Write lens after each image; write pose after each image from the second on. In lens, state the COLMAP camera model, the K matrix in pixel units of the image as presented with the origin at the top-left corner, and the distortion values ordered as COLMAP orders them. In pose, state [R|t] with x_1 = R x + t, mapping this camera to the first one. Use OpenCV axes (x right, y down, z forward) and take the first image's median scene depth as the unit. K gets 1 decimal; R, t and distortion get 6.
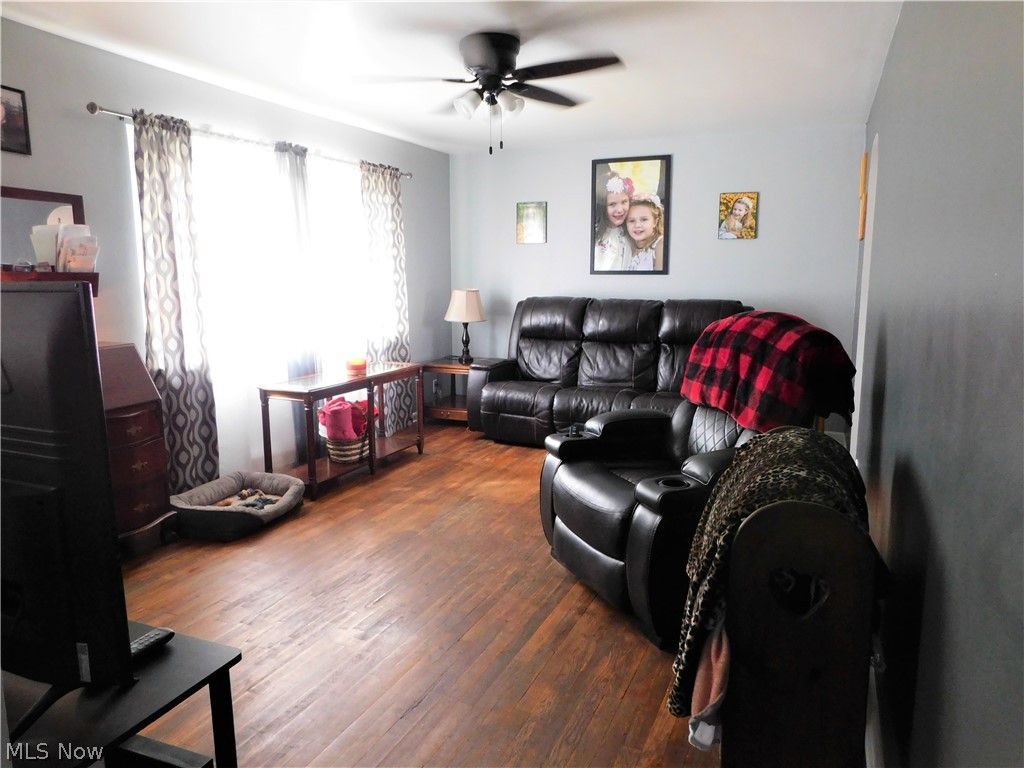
lens RADIAL K [[684.5, 0, 512.0], [0, 684.5, 384.0], [0, 0, 1]] dist [-0.063465, 0.050390]
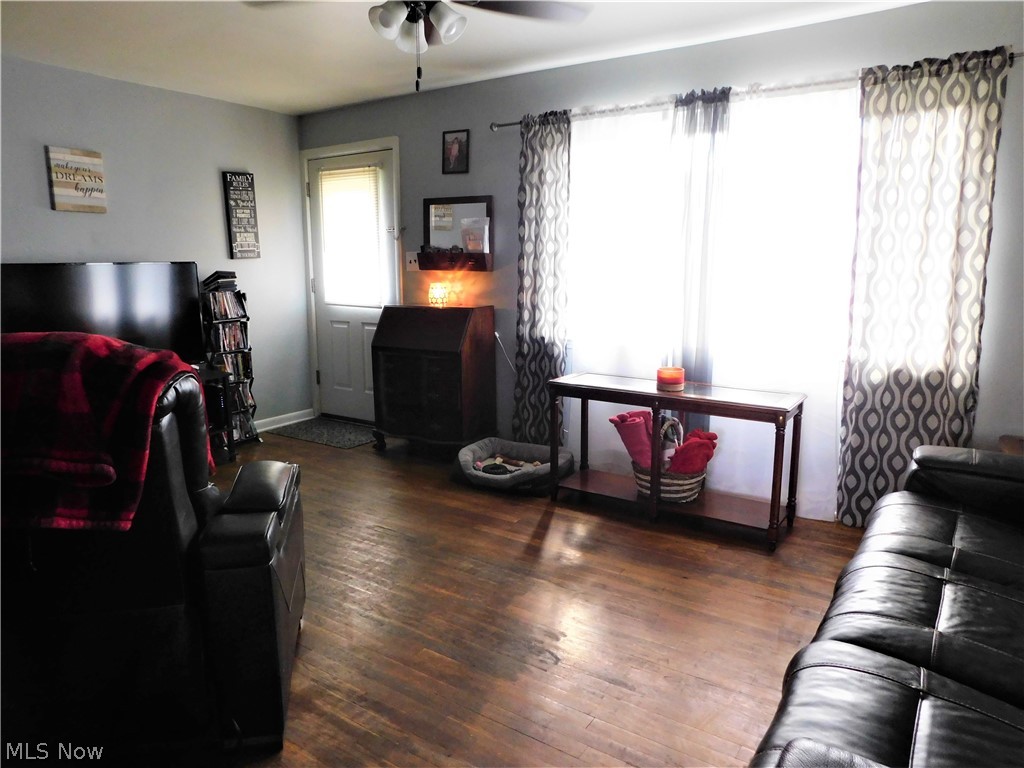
lens RADIAL K [[684.5, 0, 512.0], [0, 684.5, 384.0], [0, 0, 1]] dist [-0.063465, 0.050390]
pose [[-0.169967, 0.182041, -0.968490, 0.433473], [-0.158056, 0.965030, 0.209129, -0.123294], [0.972692, 0.188620, -0.135251, 0.765982]]
